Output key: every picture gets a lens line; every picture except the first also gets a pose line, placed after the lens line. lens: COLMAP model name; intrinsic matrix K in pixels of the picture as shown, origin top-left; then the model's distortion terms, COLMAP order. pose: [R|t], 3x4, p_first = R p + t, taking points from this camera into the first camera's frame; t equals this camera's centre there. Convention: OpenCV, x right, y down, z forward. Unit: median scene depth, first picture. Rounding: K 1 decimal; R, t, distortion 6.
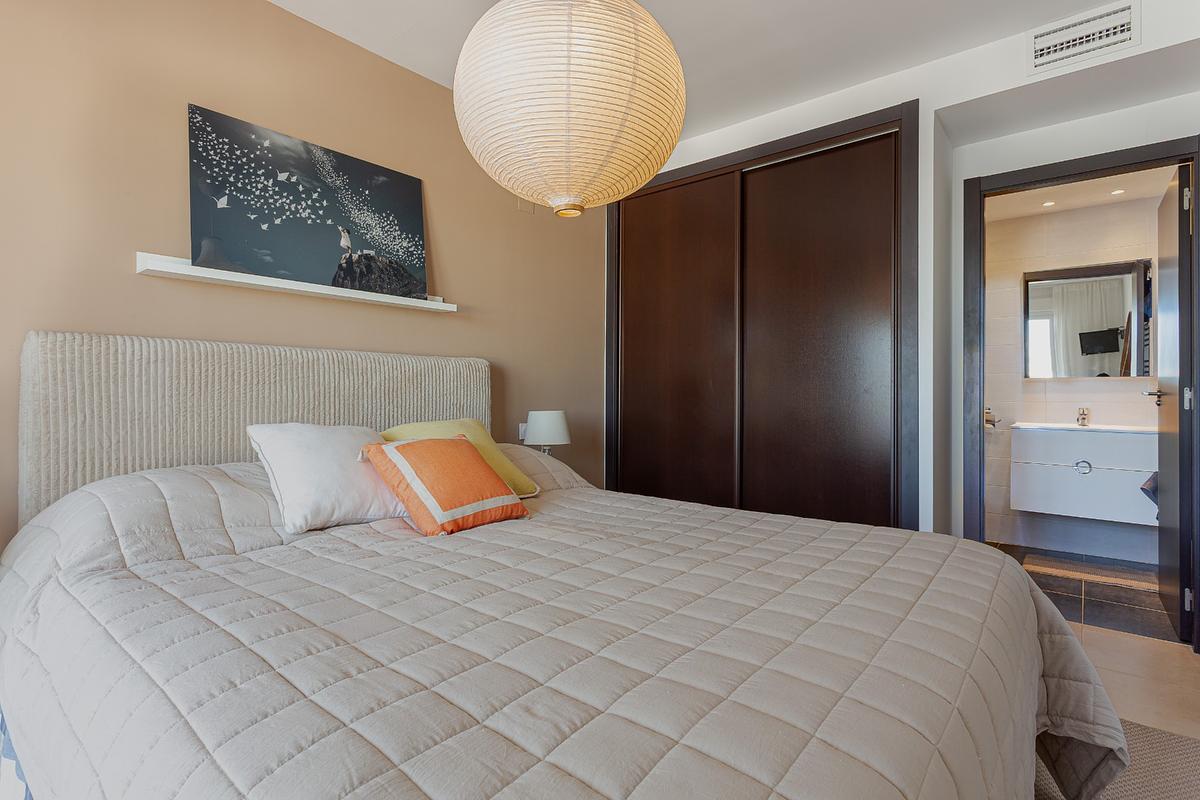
lens RADIAL K [[587.1, 0, 583.2], [0, 587.1, 395.8], [0, 0, 1]] dist [-0.030234, 0.019777]
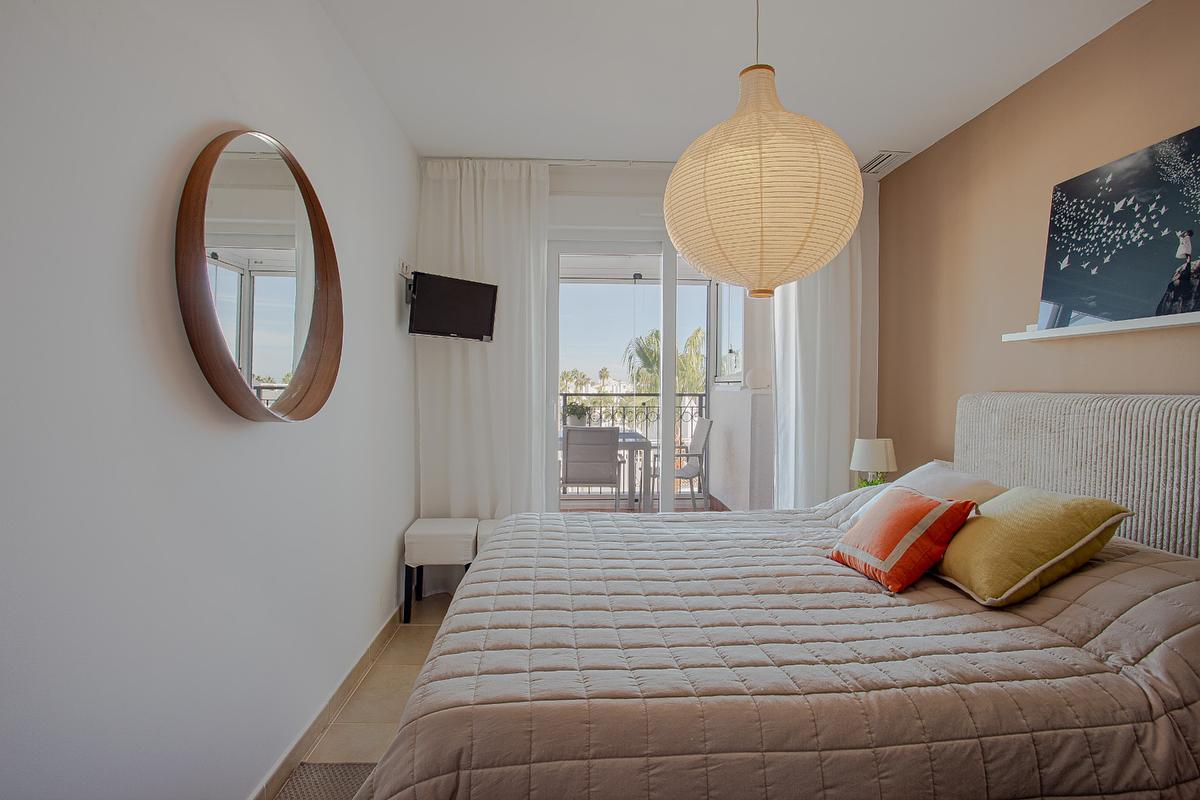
lens RADIAL K [[584.6, 0, 604.9], [0, 584.6, 402.6], [0, 0, 1]] dist [-0.066008, 0.031475]
pose [[-0.717762, 0.008616, -0.696235, 0.658014], [-0.010945, 0.999660, 0.023655, -0.080318], [0.696203, 0.024599, -0.717424, 1.054186]]
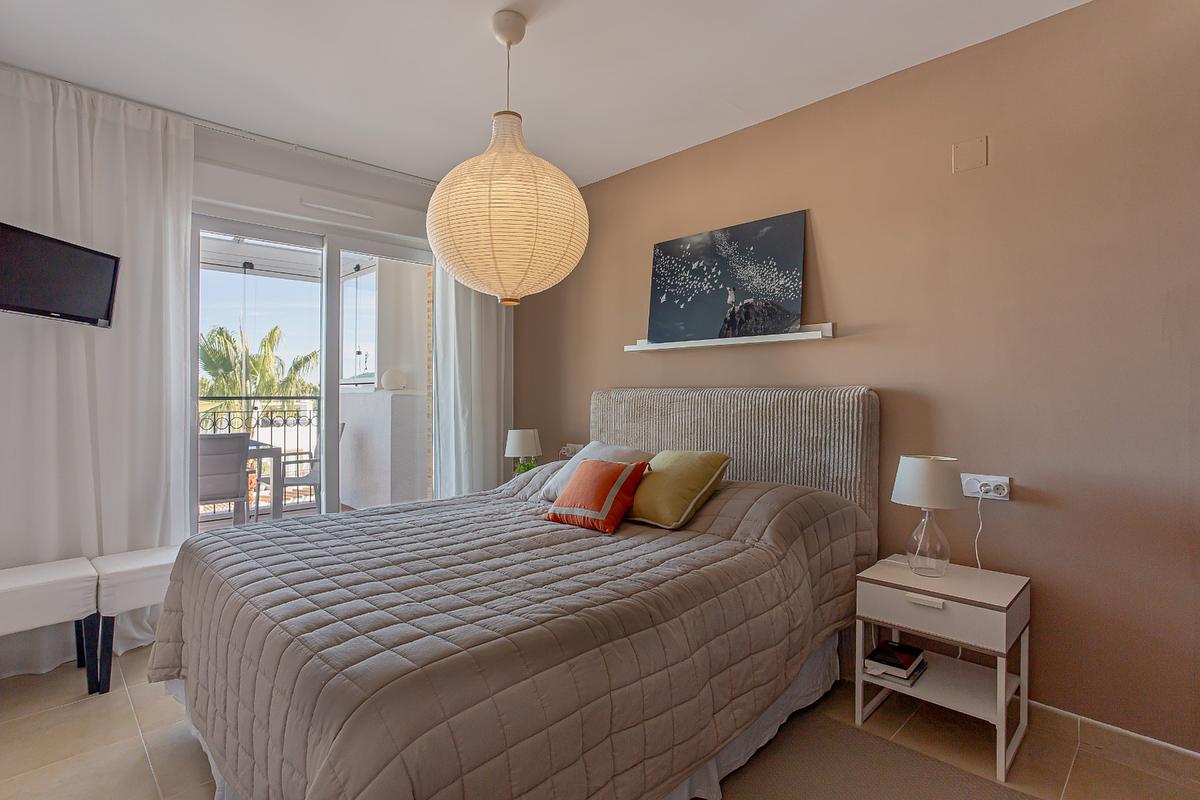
lens RADIAL K [[587.1, 0, 583.2], [0, 587.1, 395.8], [0, 0, 1]] dist [-0.030234, 0.019777]
pose [[-0.107260, -0.004242, -0.994222, 0.880222], [-0.002163, 0.999990, -0.004033, -0.057523], [0.994229, 0.001718, -0.107268, 0.862986]]
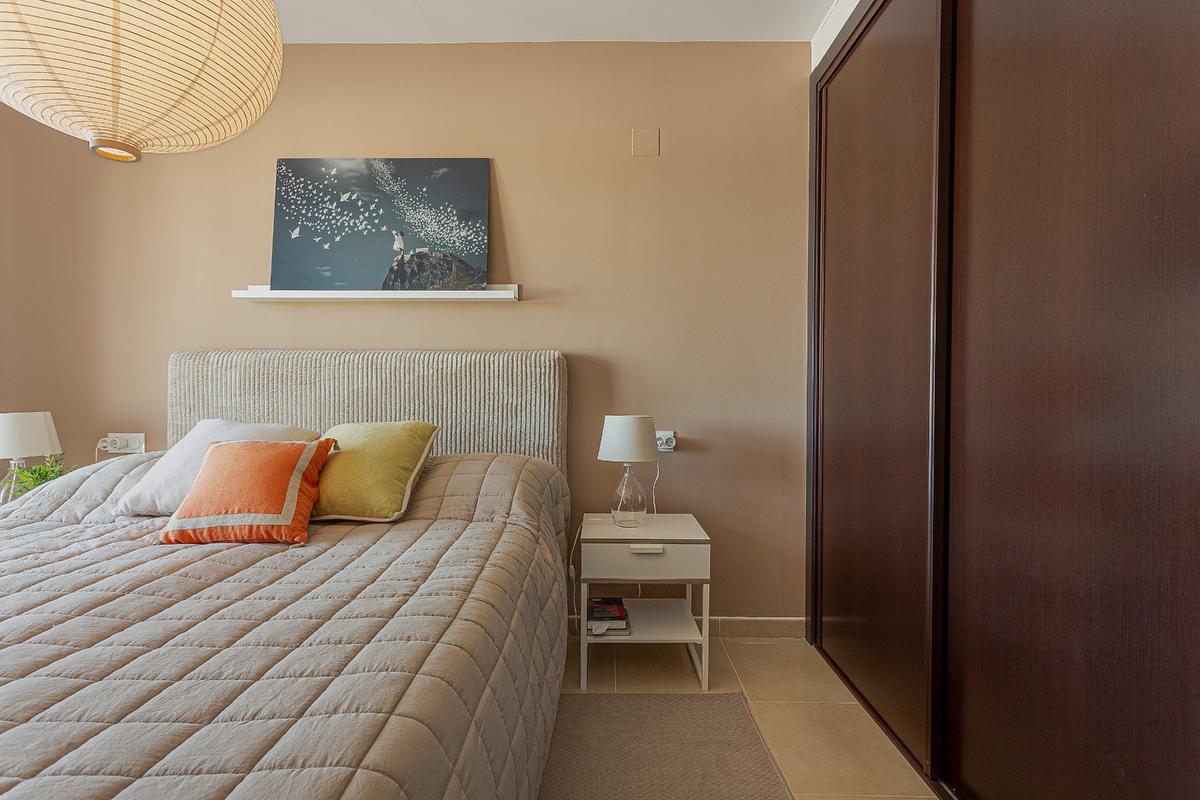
lens RADIAL K [[571.5, 0, 587.3], [0, 571.5, 402.7], [0, 0, 1]] dist [0.000606, 0.000460]
pose [[0.629831, 0.012722, -0.776628, 0.611172], [-0.001908, 0.999888, 0.014832, -0.001719], [0.776730, -0.007859, 0.629784, 0.652799]]
